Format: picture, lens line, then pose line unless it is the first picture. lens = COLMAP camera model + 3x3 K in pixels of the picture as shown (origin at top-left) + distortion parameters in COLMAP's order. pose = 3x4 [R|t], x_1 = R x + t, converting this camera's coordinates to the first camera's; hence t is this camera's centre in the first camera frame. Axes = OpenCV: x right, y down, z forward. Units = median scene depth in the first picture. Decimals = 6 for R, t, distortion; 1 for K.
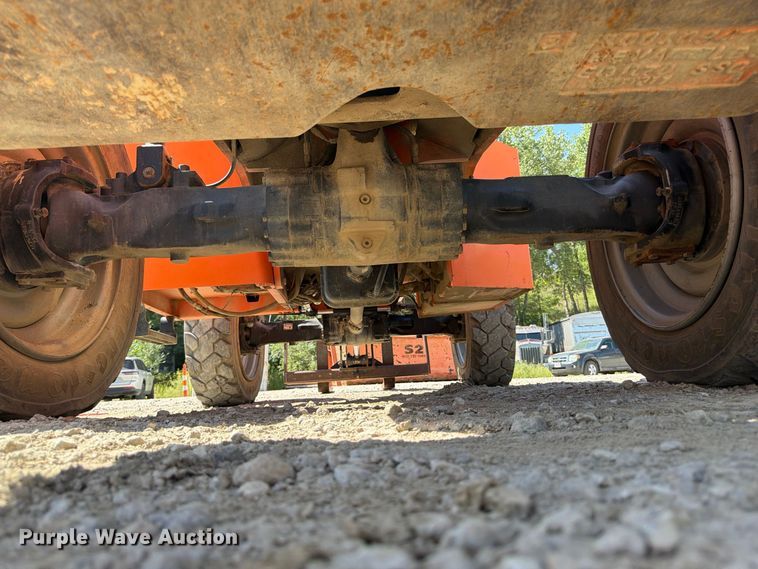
lens RADIAL K [[537.4, 0, 378.7], [0, 537.4, 284.4], [0, 0, 1]] dist [0.039673, -0.049646]
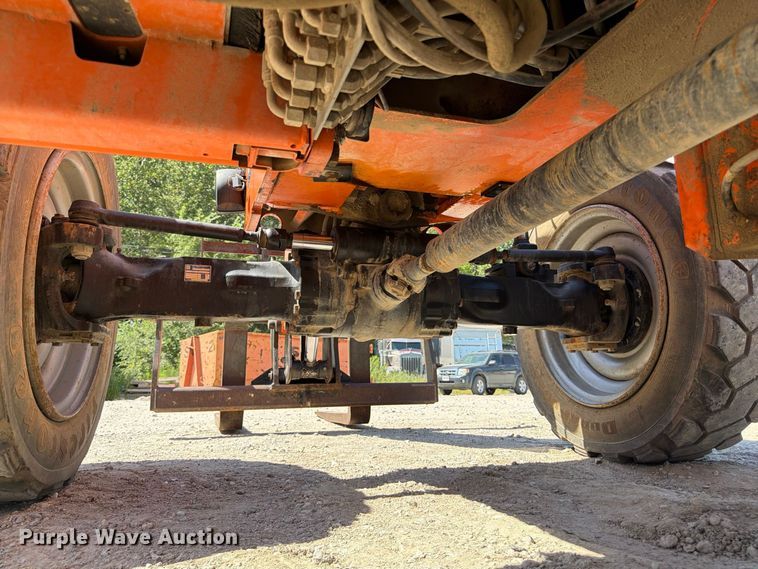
lens RADIAL K [[537.4, 0, 378.7], [0, 537.4, 284.4], [0, 0, 1]] dist [0.039673, -0.049646]
pose [[0.960651, 0.096971, 0.260282, -0.117102], [-0.094993, 0.995273, -0.020198, 0.065208], [-0.261011, -0.005321, 0.965321, 0.498440]]
